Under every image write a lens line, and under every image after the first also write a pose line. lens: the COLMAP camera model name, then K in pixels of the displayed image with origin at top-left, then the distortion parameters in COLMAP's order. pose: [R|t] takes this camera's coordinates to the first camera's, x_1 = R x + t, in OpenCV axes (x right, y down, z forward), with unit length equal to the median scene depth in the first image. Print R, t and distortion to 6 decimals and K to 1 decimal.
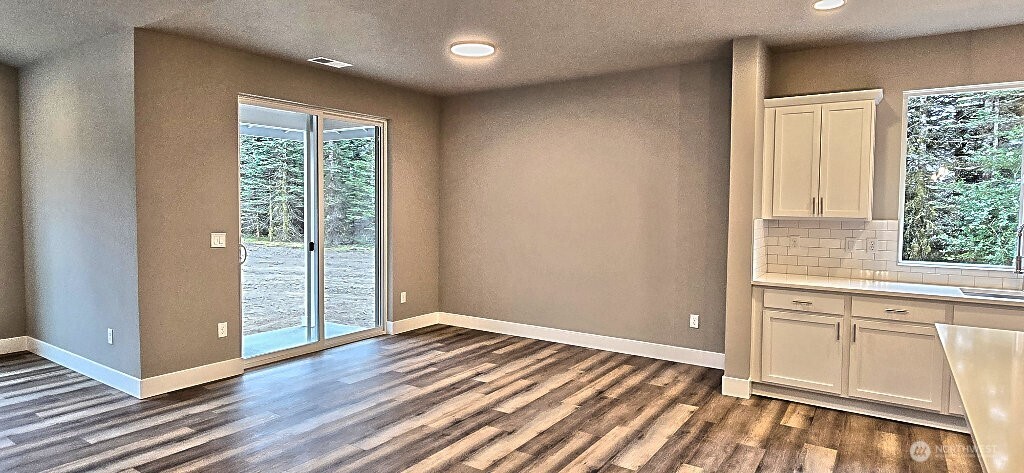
lens RADIAL K [[575.6, 0, 510.2], [0, 575.6, 227.2], [0, 0, 1]] dist [0.005875, -0.000700]
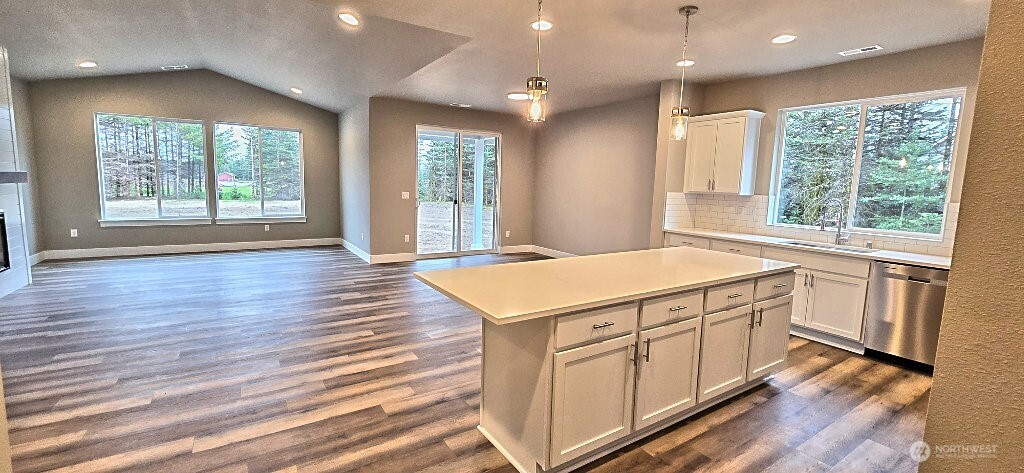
lens RADIAL K [[425.8, 0, 514.4], [0, 425.8, 239.5], [0, 0, 1]] dist [0.003711, 0.000194]
pose [[0.924193, 0.068445, -0.375743, 0.441547], [-0.036906, 0.995211, 0.090512, 0.024478], [0.380139, -0.069783, 0.922293, -0.284038]]
